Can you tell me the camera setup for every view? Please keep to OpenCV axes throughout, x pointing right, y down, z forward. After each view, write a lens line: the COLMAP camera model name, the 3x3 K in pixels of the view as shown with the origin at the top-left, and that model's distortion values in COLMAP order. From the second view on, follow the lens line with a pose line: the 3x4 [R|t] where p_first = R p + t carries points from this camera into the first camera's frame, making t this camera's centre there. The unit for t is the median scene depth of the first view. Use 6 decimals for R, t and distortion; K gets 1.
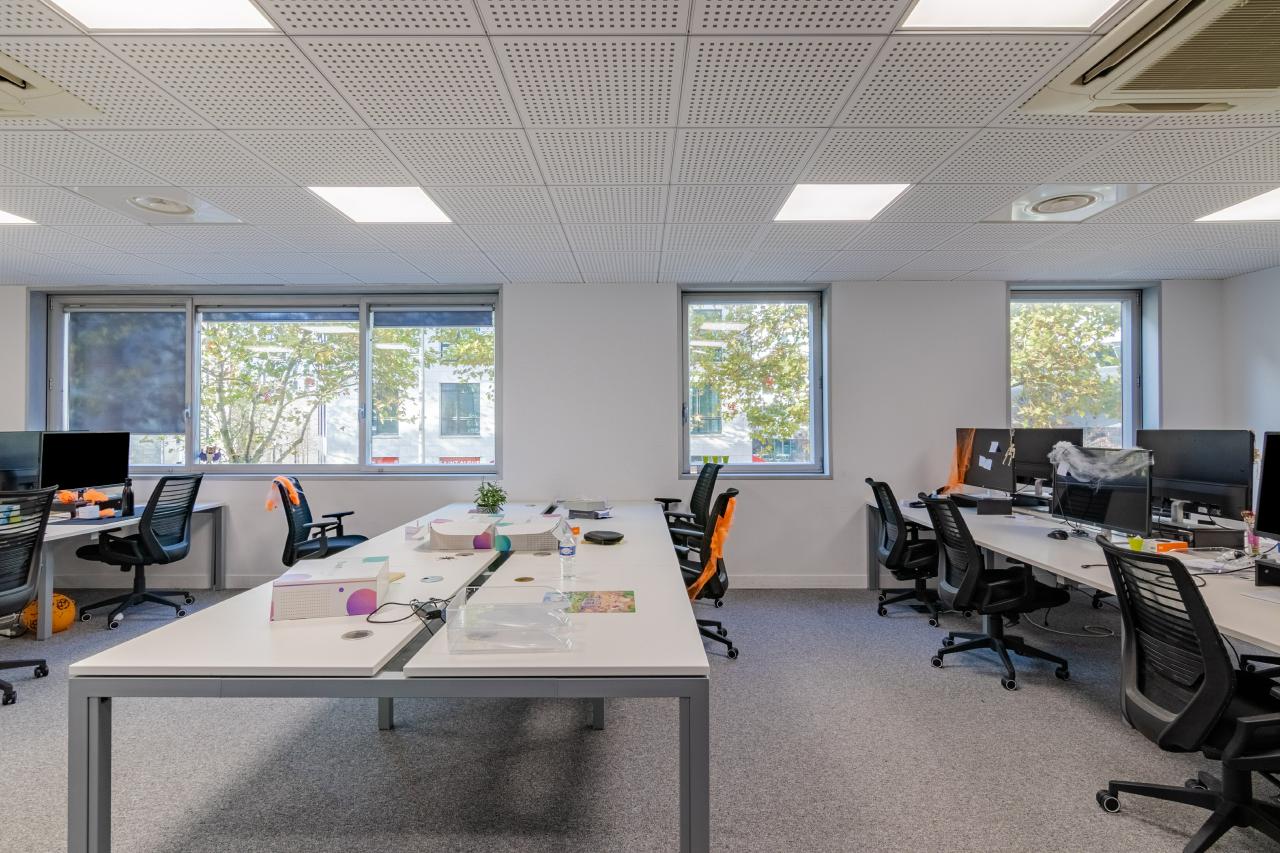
lens RADIAL K [[603.7, 0, 640.0], [0, 603.7, 426.5], [0, 0, 1]] dist [0.000908, -0.000144]
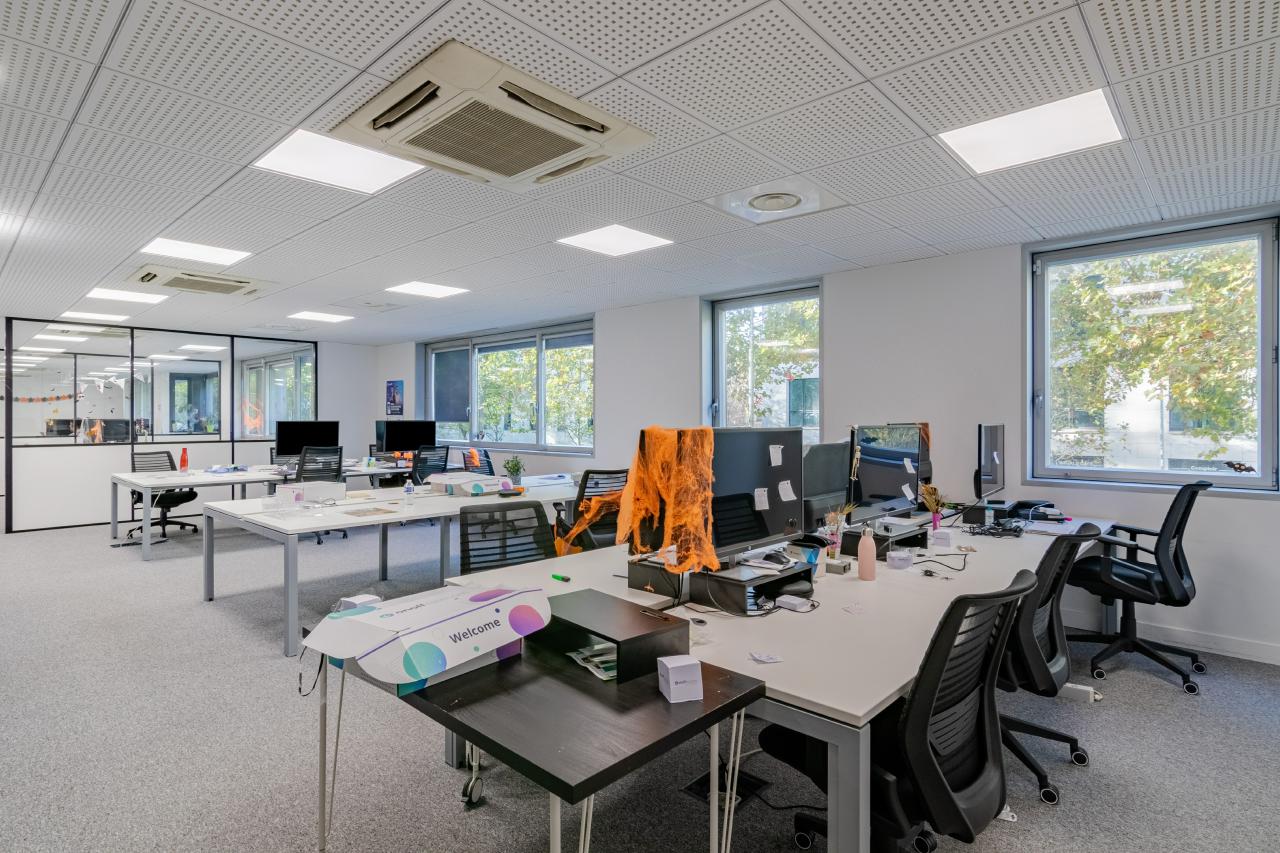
lens RADIAL K [[638.7, 0, 640.0], [0, 638.7, 426.5], [0, 0, 1]] dist [0.043347, 0.000063]
pose [[0.730884, 0.016365, -0.682305, 0.762961], [-0.009822, 0.999861, 0.013460, -0.007528], [0.682431, -0.003136, 0.730943, 0.049713]]
